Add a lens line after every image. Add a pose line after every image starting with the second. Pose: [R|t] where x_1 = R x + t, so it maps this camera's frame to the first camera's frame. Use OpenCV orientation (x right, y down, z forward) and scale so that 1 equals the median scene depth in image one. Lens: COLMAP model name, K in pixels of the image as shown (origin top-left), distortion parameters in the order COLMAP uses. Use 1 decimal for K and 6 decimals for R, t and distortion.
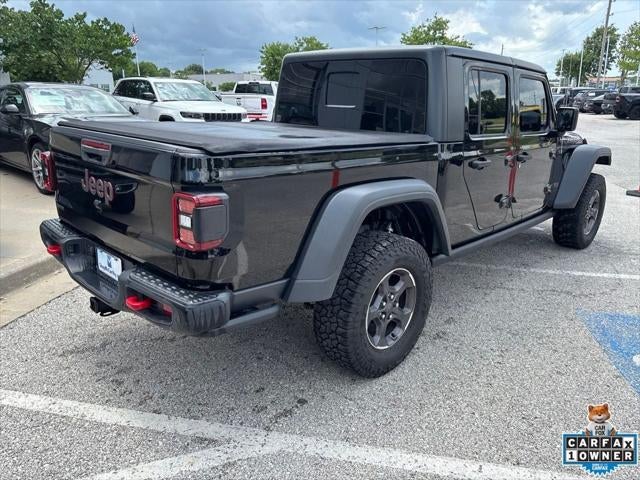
lens RADIAL K [[490.0, 0, 316.4], [0, 490.0, 232.0], [0, 0, 1]] dist [0.042904, -0.048755]
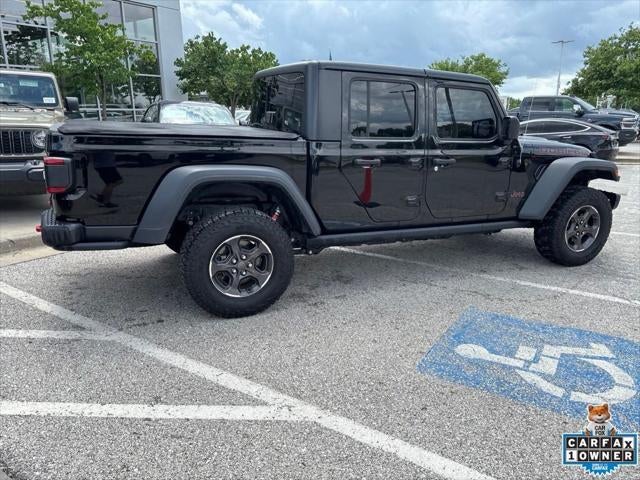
lens RADIAL K [[490.0, 0, 319.3], [0, 490.0, 244.4], [0, 0, 1]] dist [0.042904, -0.048755]
pose [[0.929685, 0.098680, -0.354893, 0.581779], [-0.104089, 0.994560, 0.003869, 0.053752], [0.353344, 0.033343, 0.934899, -0.094869]]
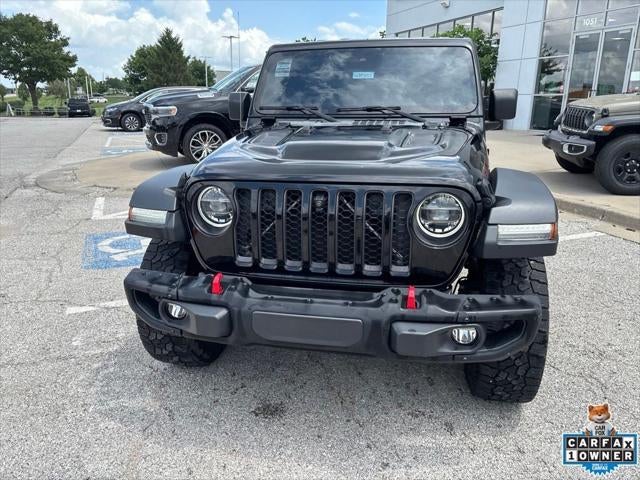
lens RADIAL K [[490.0, 0, 317.0], [0, 490.0, 238.2], [0, 0, 1]] dist [0.042904, -0.048755]
pose [[-0.846431, 0.148276, -0.511438, 0.953155], [-0.148518, 0.856600, 0.494144, -0.527737], [0.511367, 0.494217, -0.703031, 1.973373]]
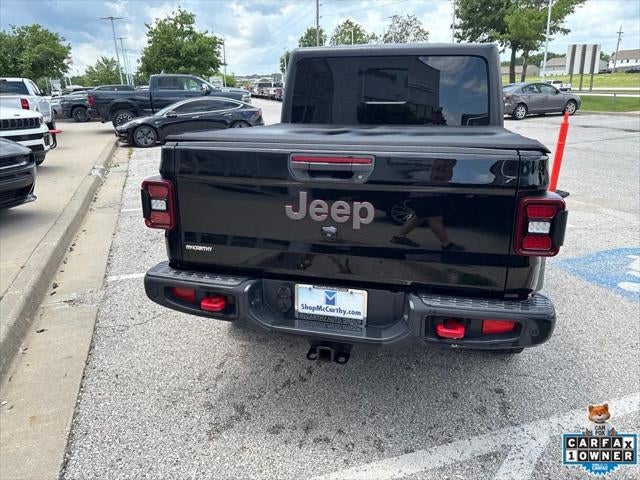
lens RADIAL K [[490.0, 0, 316.6], [0, 490.0, 240.3], [0, 0, 1]] dist [0.042904, -0.048755]
pose [[0.860861, -0.167185, 0.480592, -0.545358], [0.155903, 0.985720, 0.063644, -0.062223], [-0.484369, 0.020137, 0.874632, 0.189952]]
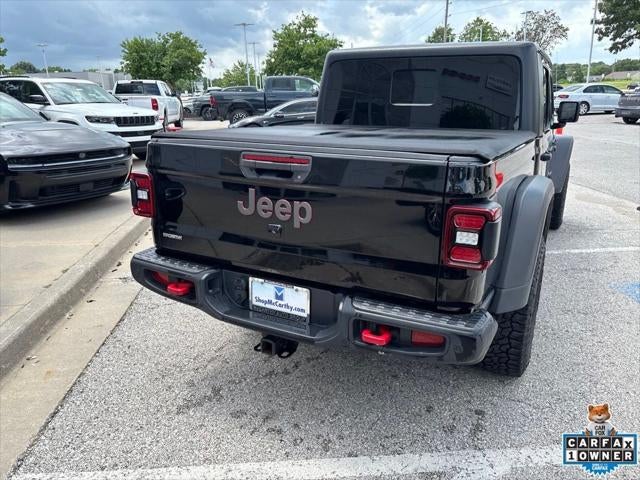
lens RADIAL K [[490.0, 0, 316.5], [0, 490.0, 239.9], [0, 0, 1]] dist [0.042904, -0.048755]
pose [[0.959153, -0.098784, 0.265080, -0.381485], [0.093754, 0.995094, 0.031594, -0.036331], [-0.266900, -0.005451, 0.963709, 0.106350]]
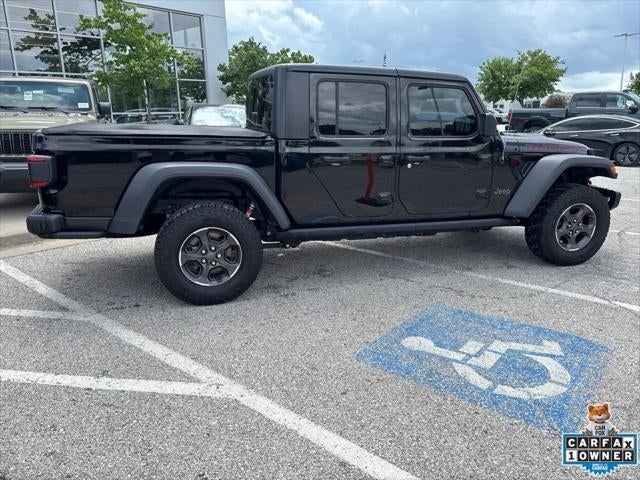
lens RADIAL K [[490.0, 0, 318.5], [0, 490.0, 236.7], [0, 0, 1]] dist [0.042904, -0.048755]
pose [[0.879581, 0.106204, -0.463743, 0.770875], [-0.119164, 0.992874, 0.001364, 0.046197], [0.460583, 0.054061, 0.885969, -0.058331]]
